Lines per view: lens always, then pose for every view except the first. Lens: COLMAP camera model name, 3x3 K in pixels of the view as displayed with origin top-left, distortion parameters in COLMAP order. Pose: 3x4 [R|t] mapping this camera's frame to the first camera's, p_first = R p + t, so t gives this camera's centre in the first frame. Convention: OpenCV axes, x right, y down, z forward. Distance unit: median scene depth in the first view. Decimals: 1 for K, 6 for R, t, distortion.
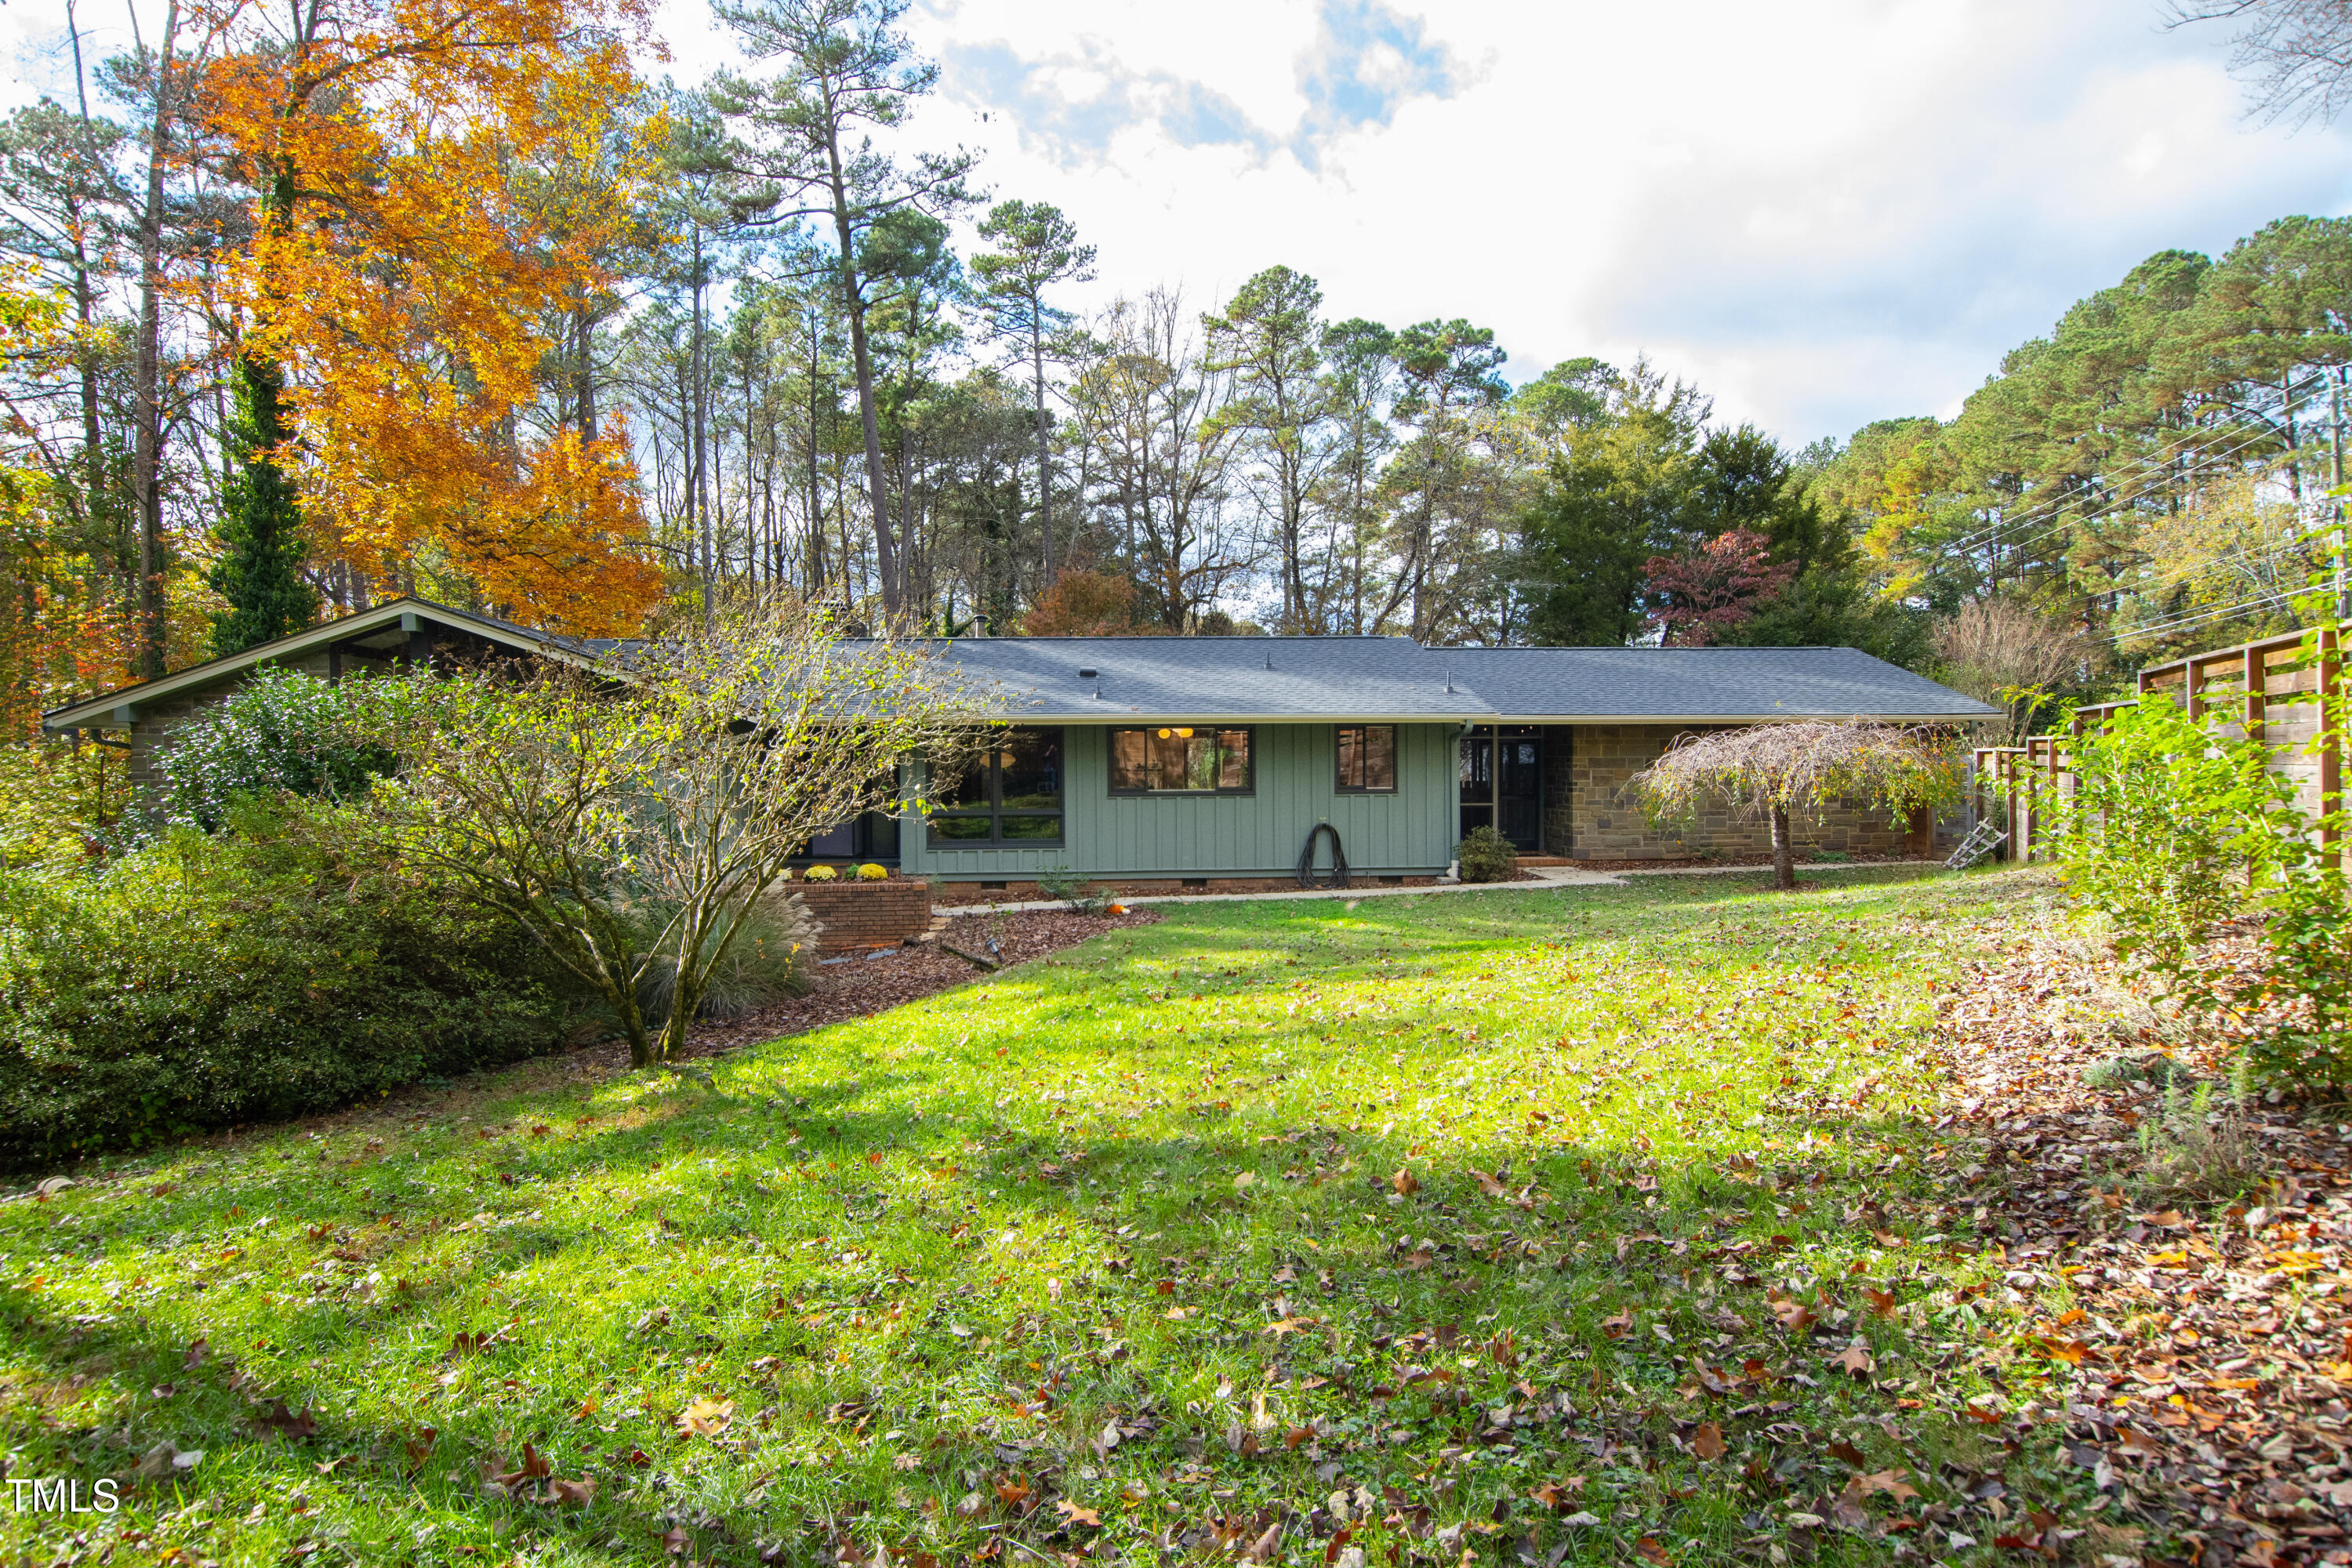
lens RADIAL K [[1180.2, 0, 1176.0], [0, 1180.2, 784.0], [0, 0, 1]] dist [-0.001165, -0.000479]
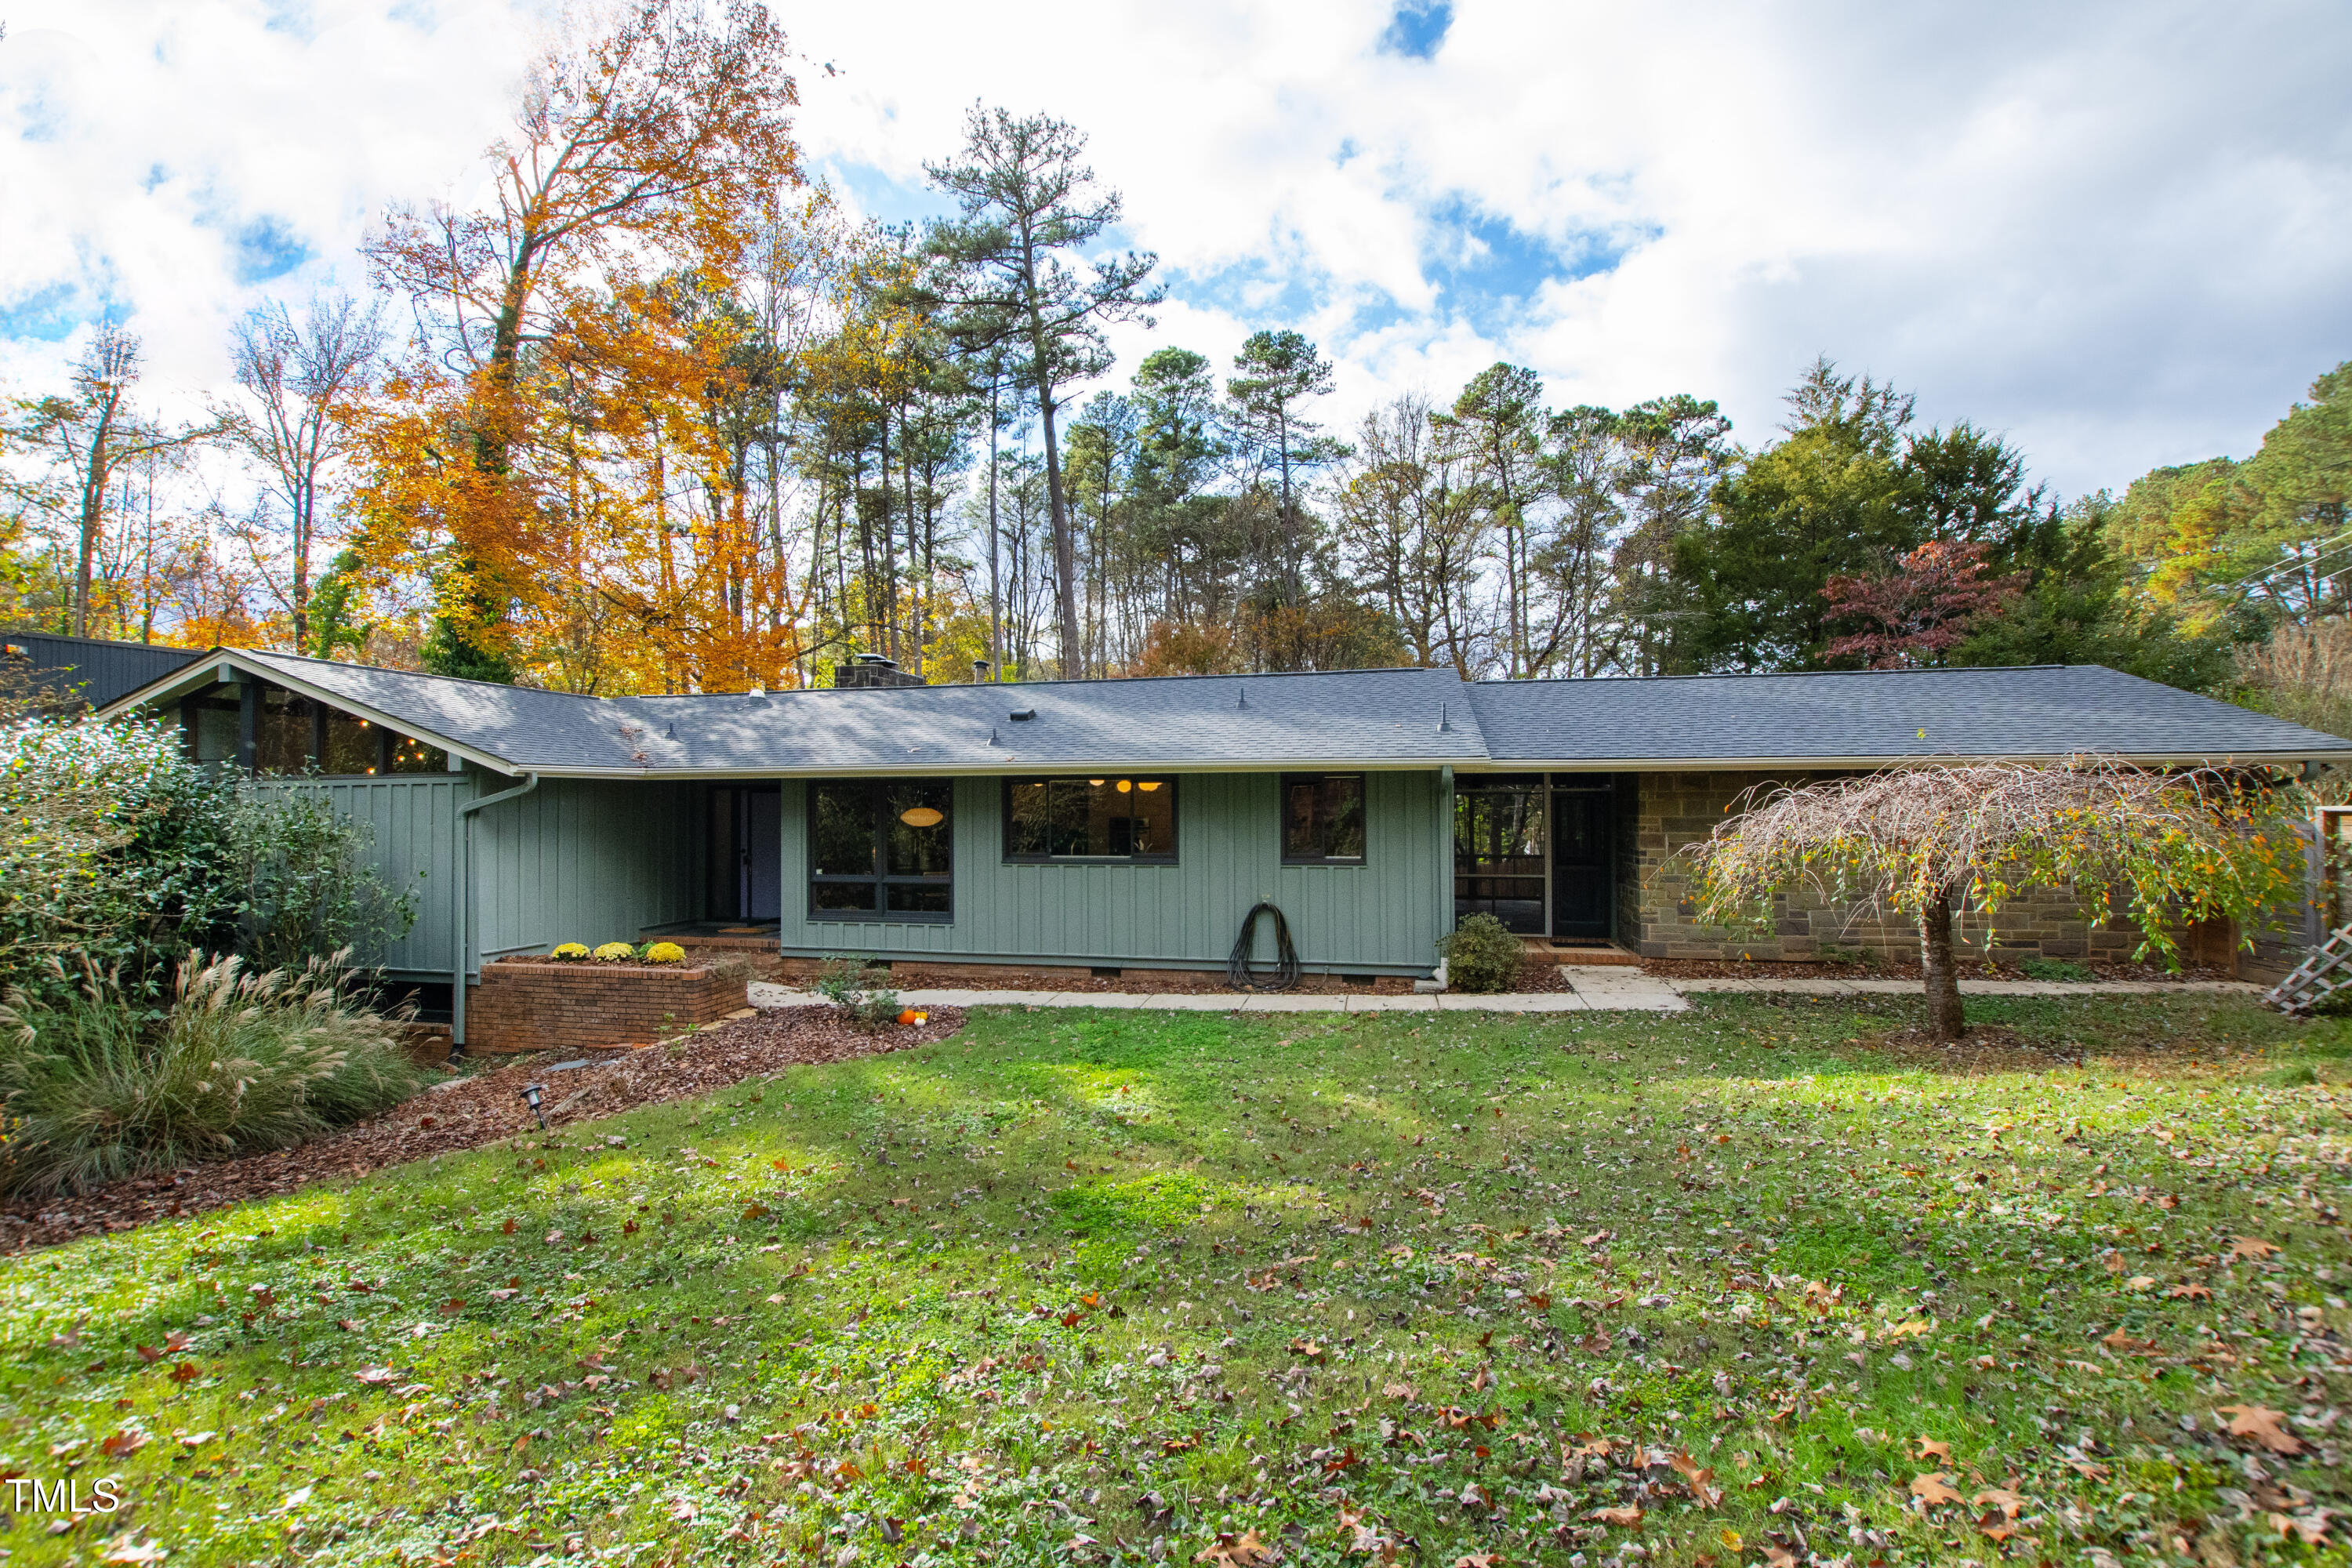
lens RADIAL K [[994.9, 0, 1176.0], [0, 994.9, 784.0], [0, 0, 1]] dist [-0.014632, 0.000940]
pose [[0.967123, -0.003653, -0.254285, 0.109601], [-0.007522, 0.999048, -0.042960, -0.007320], [0.254200, 0.043461, 0.966175, 0.168778]]
